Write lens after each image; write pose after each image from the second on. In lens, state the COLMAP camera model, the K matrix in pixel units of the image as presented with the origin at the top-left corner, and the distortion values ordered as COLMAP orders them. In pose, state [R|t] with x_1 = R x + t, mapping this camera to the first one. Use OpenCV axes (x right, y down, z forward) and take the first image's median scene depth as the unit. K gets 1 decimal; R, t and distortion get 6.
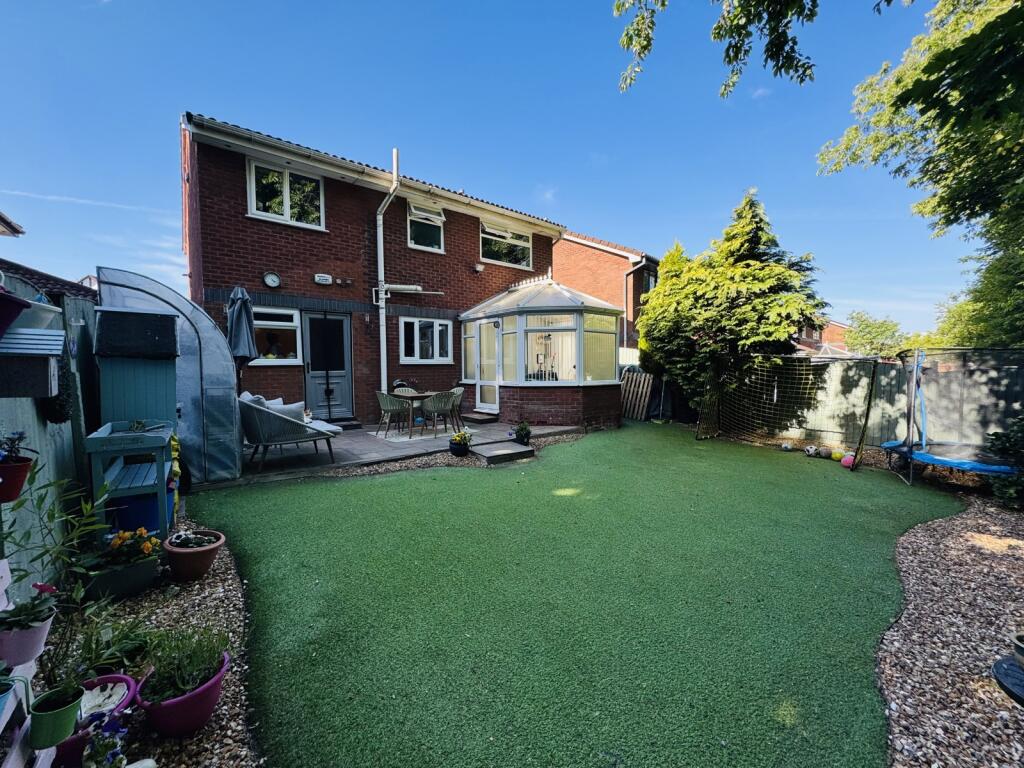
lens RADIAL K [[408.2, 0, 512.0], [0, 408.2, 384.0], [0, 0, 1]] dist [-0.004292, 0.000371]
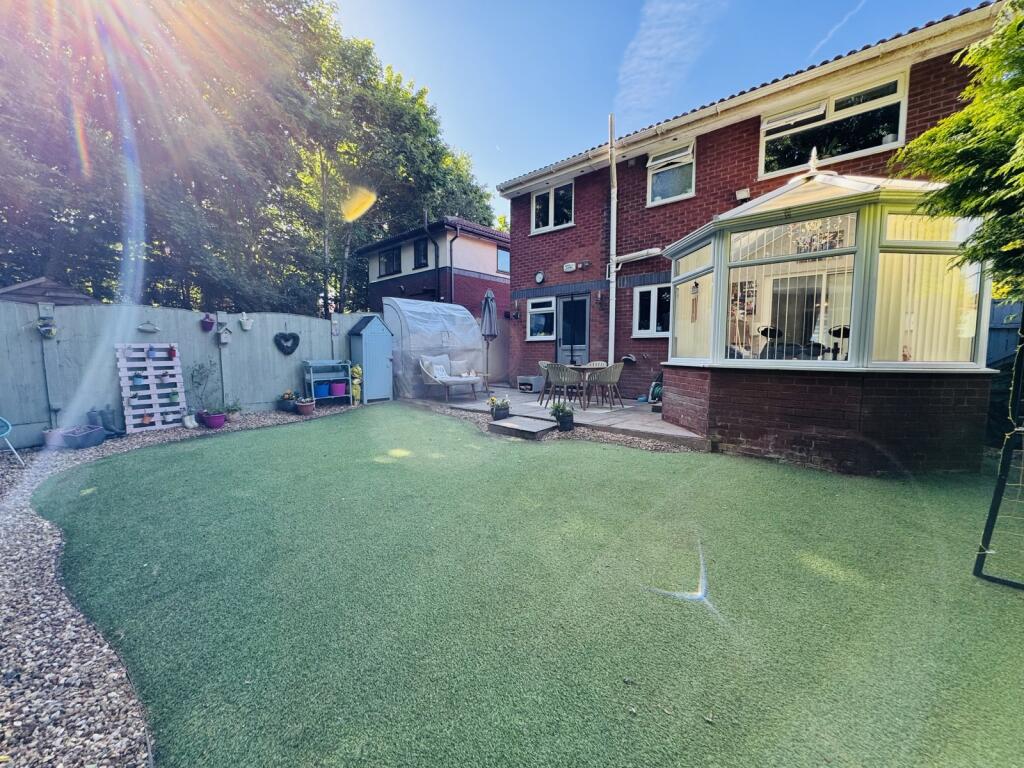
lens RADIAL K [[408.2, 0, 512.0], [0, 408.2, 384.0], [0, 0, 1]] dist [-0.004292, 0.000371]
pose [[0.152582, 0.085647, -0.984573, 0.653543], [-0.045603, 0.995787, 0.079556, -0.005271], [0.987238, 0.032761, 0.155845, 0.607800]]
